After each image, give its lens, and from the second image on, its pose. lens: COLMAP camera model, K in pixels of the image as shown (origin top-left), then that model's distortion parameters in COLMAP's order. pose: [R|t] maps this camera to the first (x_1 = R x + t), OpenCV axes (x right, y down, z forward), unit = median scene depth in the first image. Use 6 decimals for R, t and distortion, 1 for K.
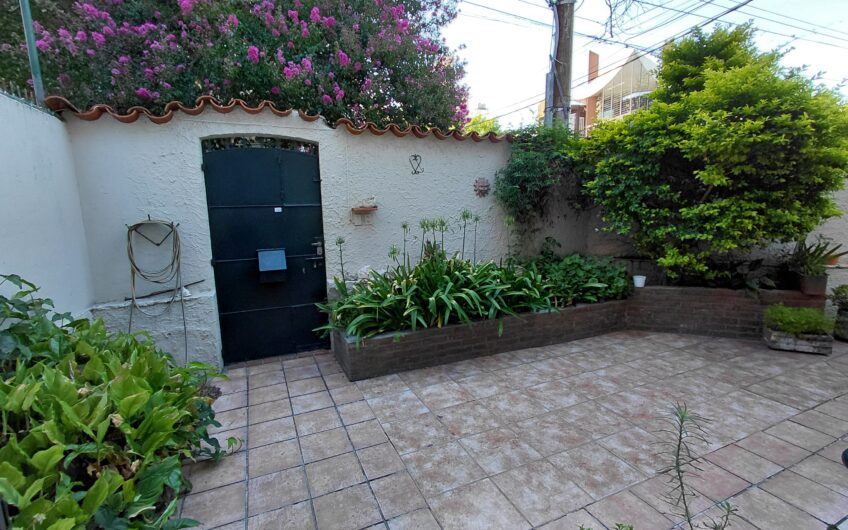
lens RADIAL K [[391.5, 0, 422.8], [0, 391.5, 268.3], [0, 0, 1]] dist [0.003059, -0.000034]
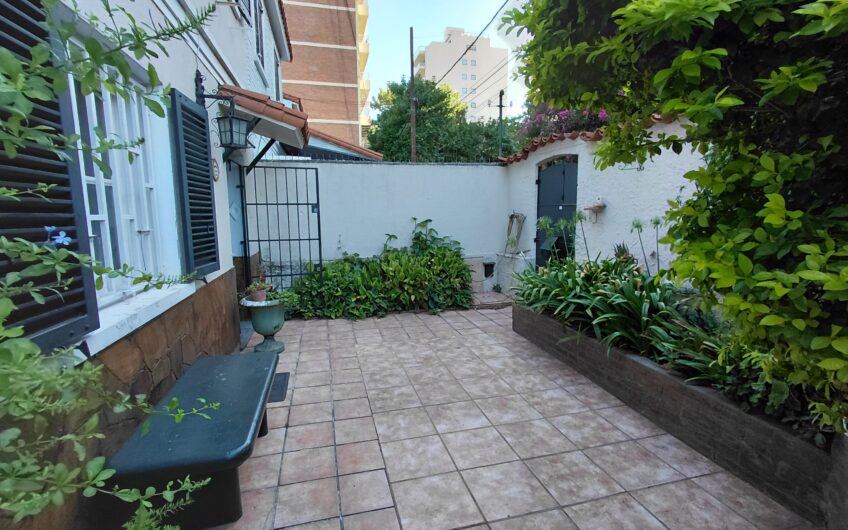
lens RADIAL K [[391.5, 0, 422.5], [0, 391.5, 264.5], [0, 0, 1]] dist [0.003059, -0.000034]
pose [[-0.163902, 0.147225, -0.975429, 1.203565], [-0.144413, 0.974567, 0.171360, -0.134460], [0.975849, 0.168951, -0.138472, 0.834518]]
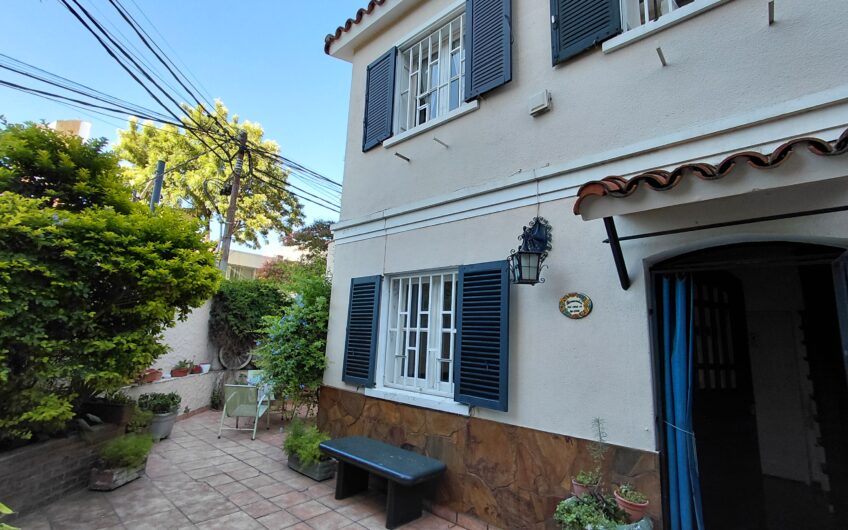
lens RADIAL K [[391.5, 0, 425.0], [0, 391.5, 266.0], [0, 0, 1]] dist [0.003059, -0.000034]
pose [[-0.398279, 0.171310, 0.901125, -0.392359], [0.116762, 0.983882, -0.135436, -0.122188], [-0.909802, 0.051276, -0.411863, 0.762110]]
